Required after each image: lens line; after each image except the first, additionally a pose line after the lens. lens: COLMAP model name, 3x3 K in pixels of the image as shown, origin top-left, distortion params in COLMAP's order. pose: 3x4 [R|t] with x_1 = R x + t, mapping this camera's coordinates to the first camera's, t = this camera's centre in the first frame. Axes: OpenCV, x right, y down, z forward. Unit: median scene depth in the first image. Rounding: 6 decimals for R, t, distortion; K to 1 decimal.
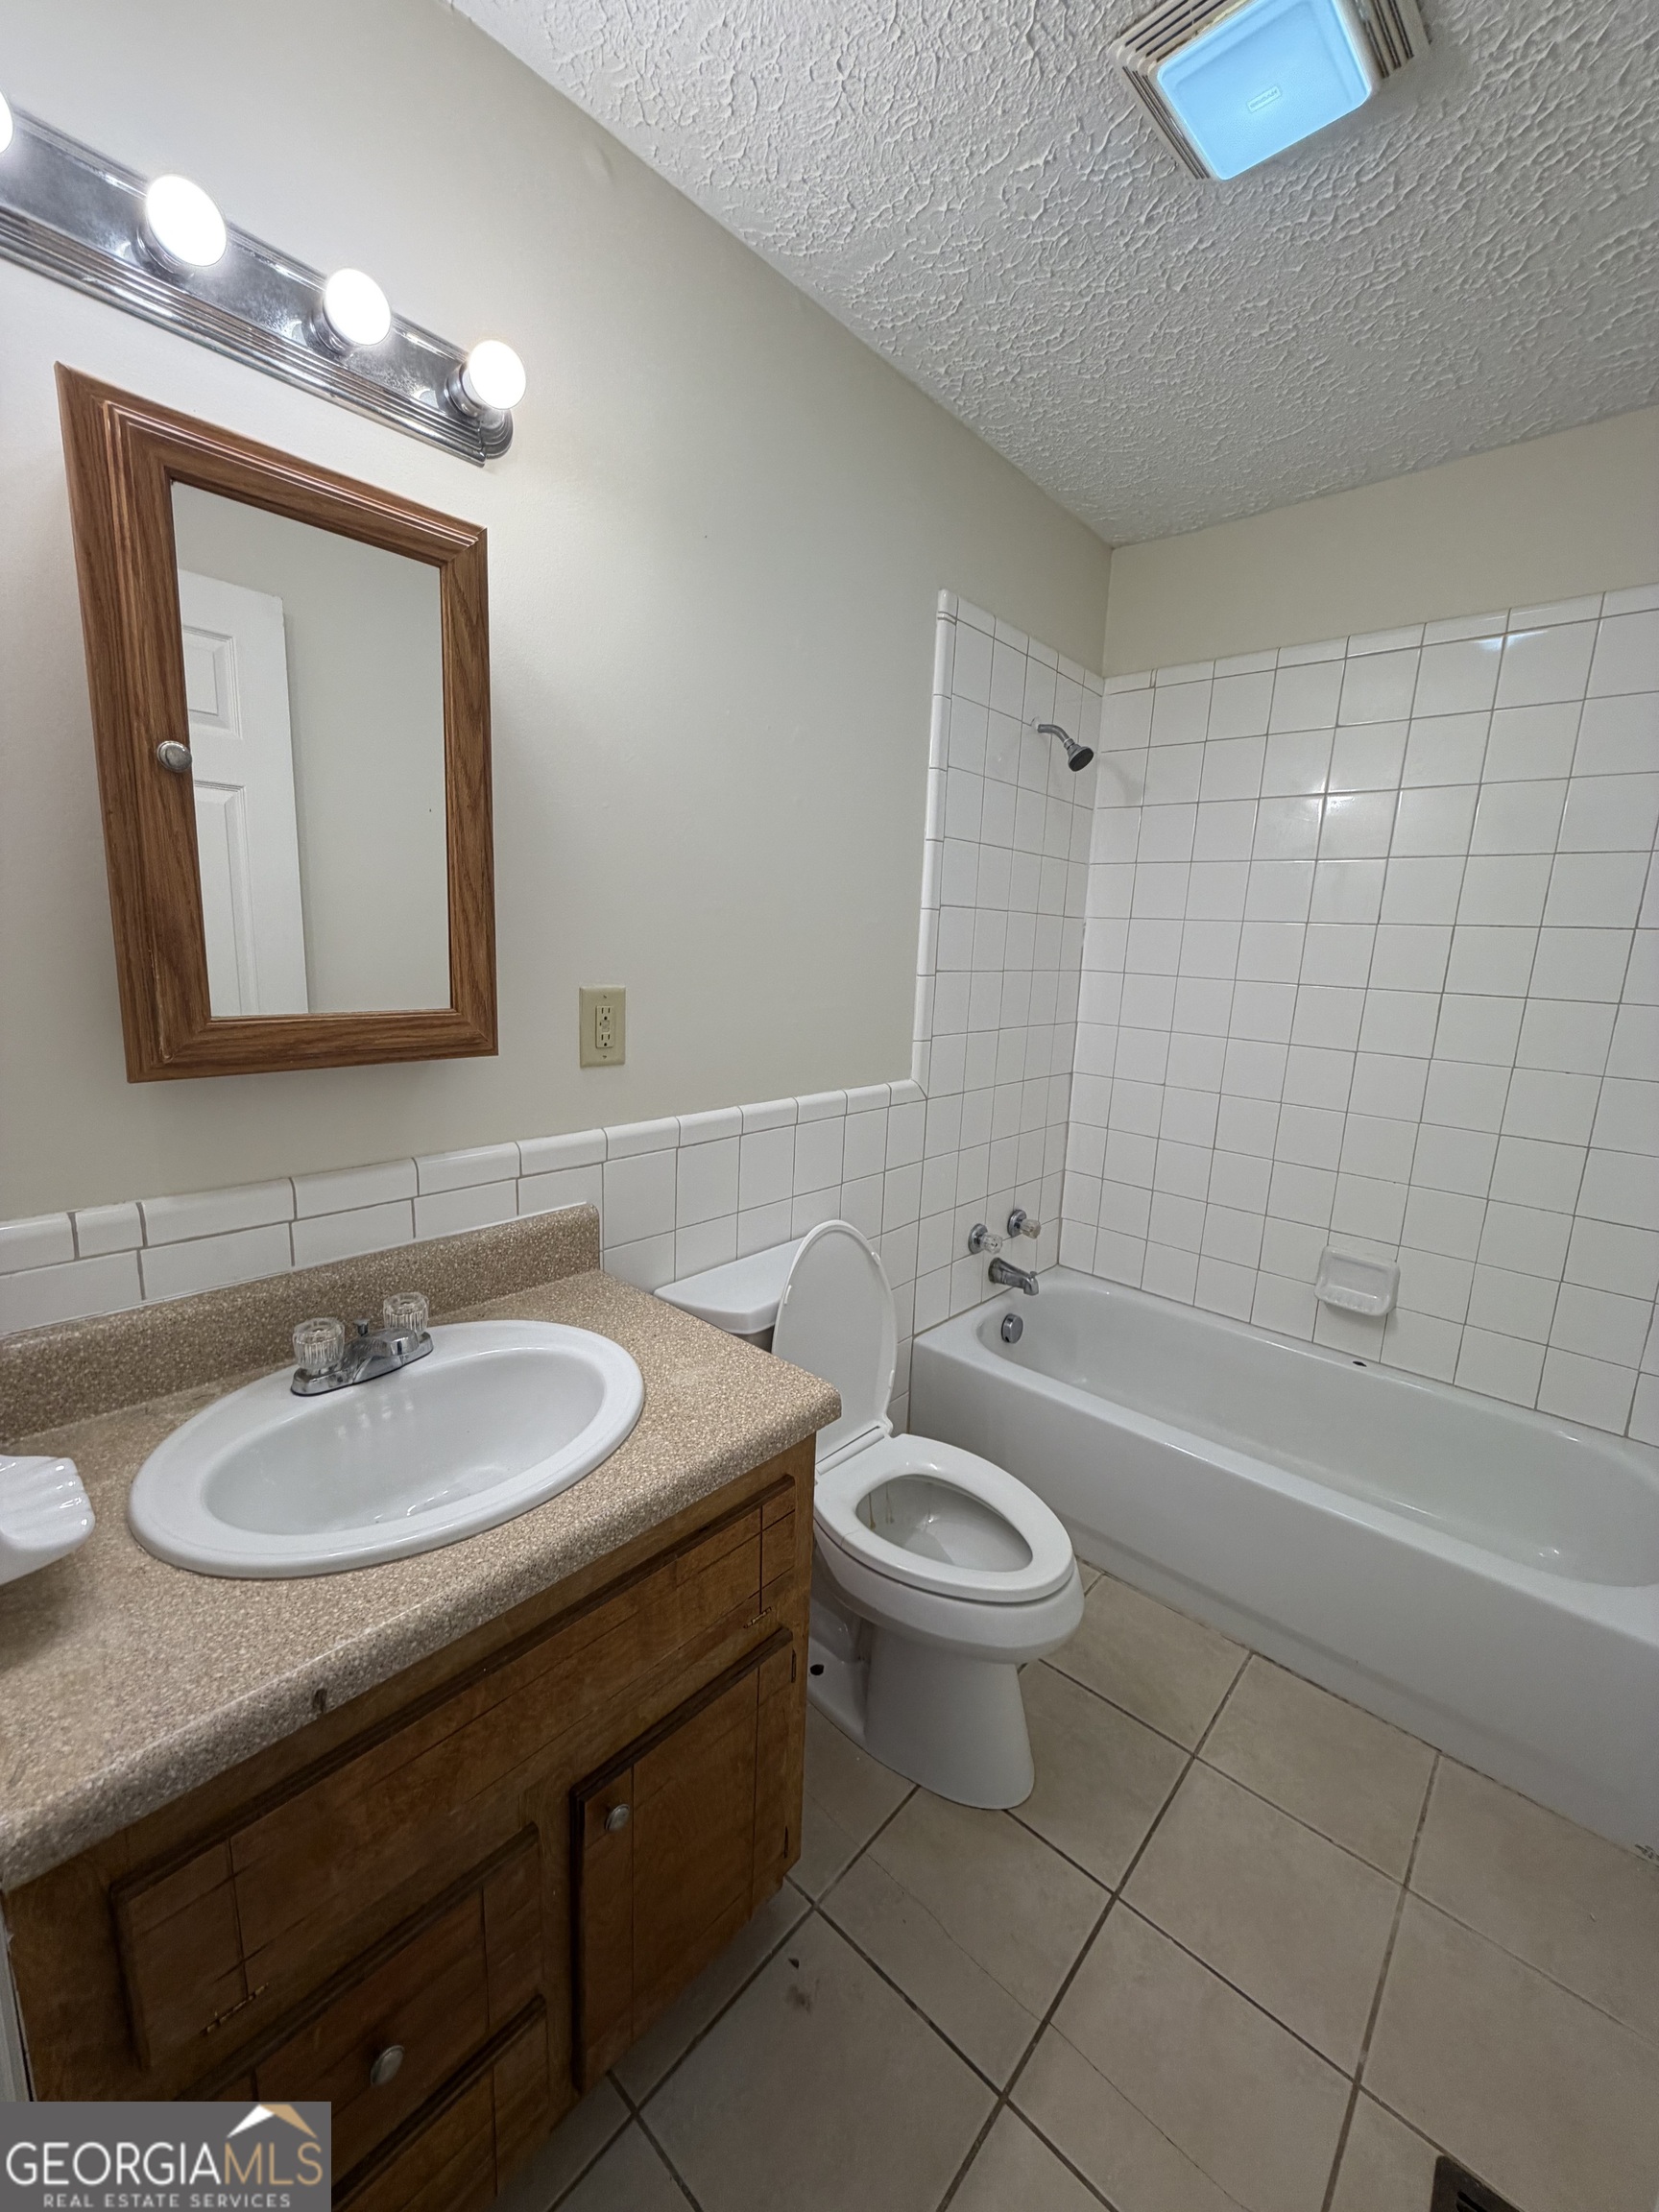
lens RADIAL K [[884.4, 0, 824.3], [0, 884.4, 1103.1], [0, 0, 1]] dist [0.001157, 0.000007]
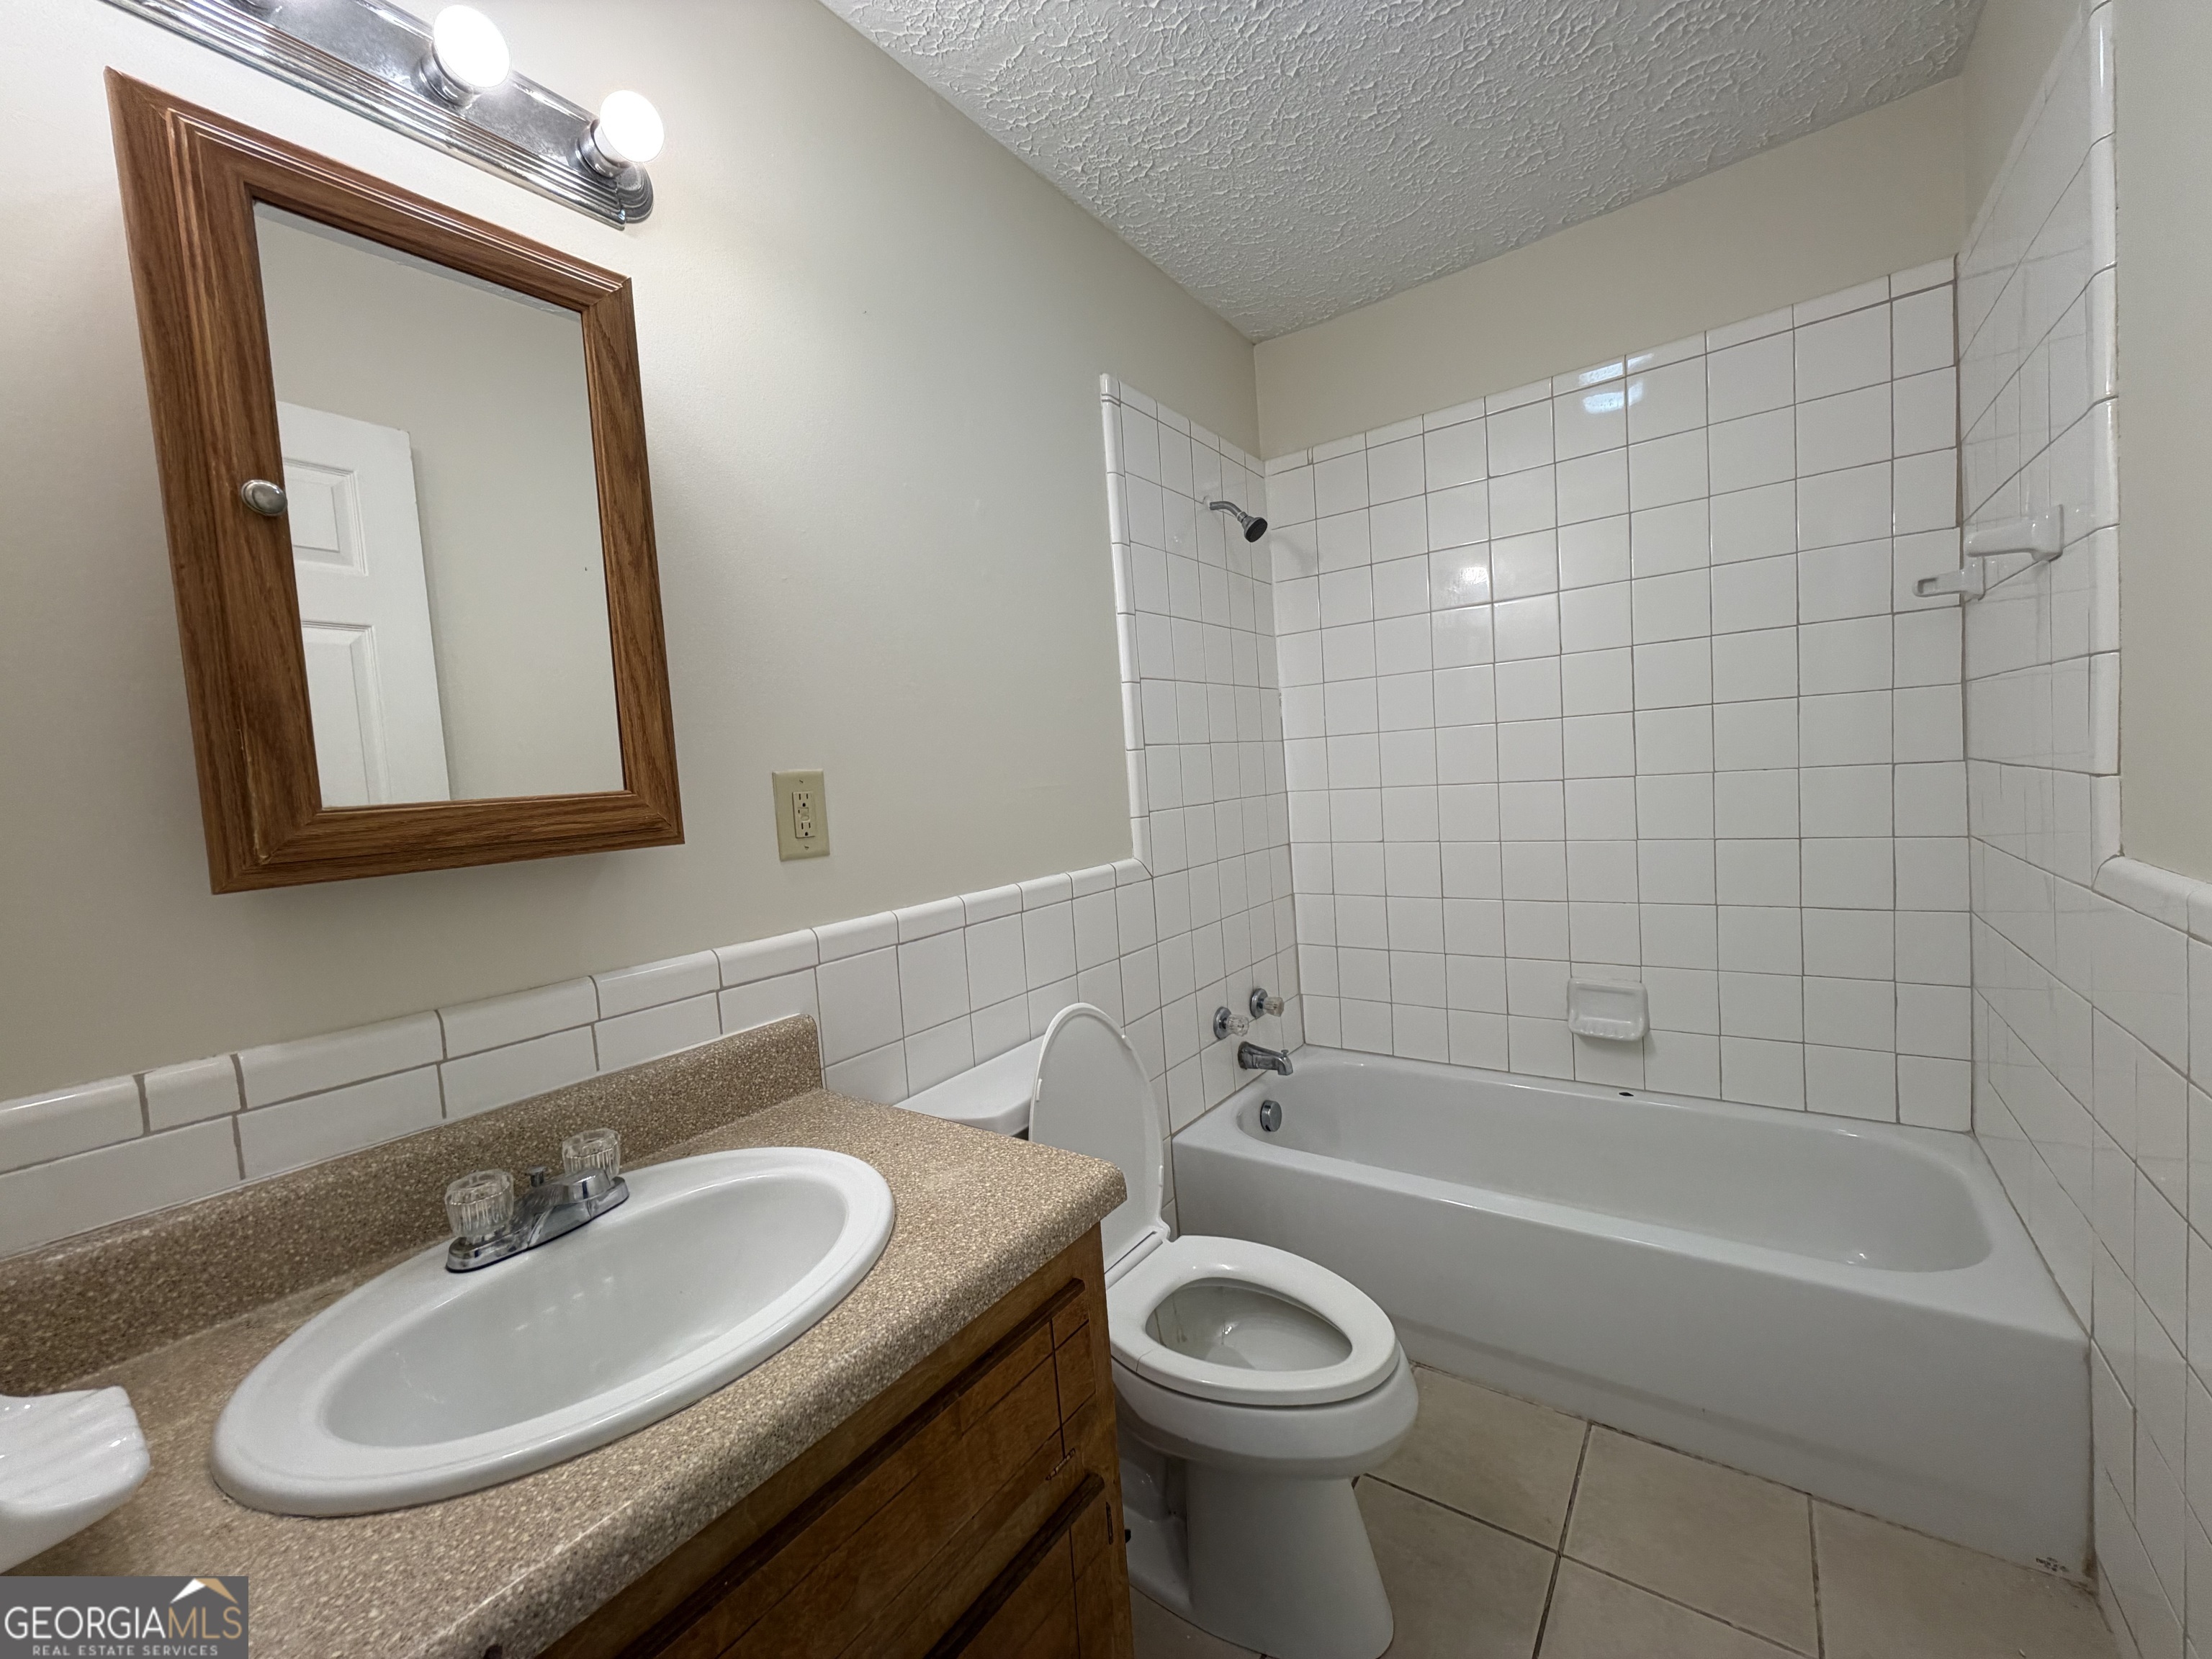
lens RADIAL K [[884.4, 0, 1107.3], [0, 884.4, 831.0], [0, 0, 1]] dist [0.001157, 0.000007]
pose [[0.987967, -0.116262, 0.102005, -0.044710], [0.127873, 0.985003, -0.115837, 0.094761], [-0.087008, 0.127487, 0.988017, 0.099035]]
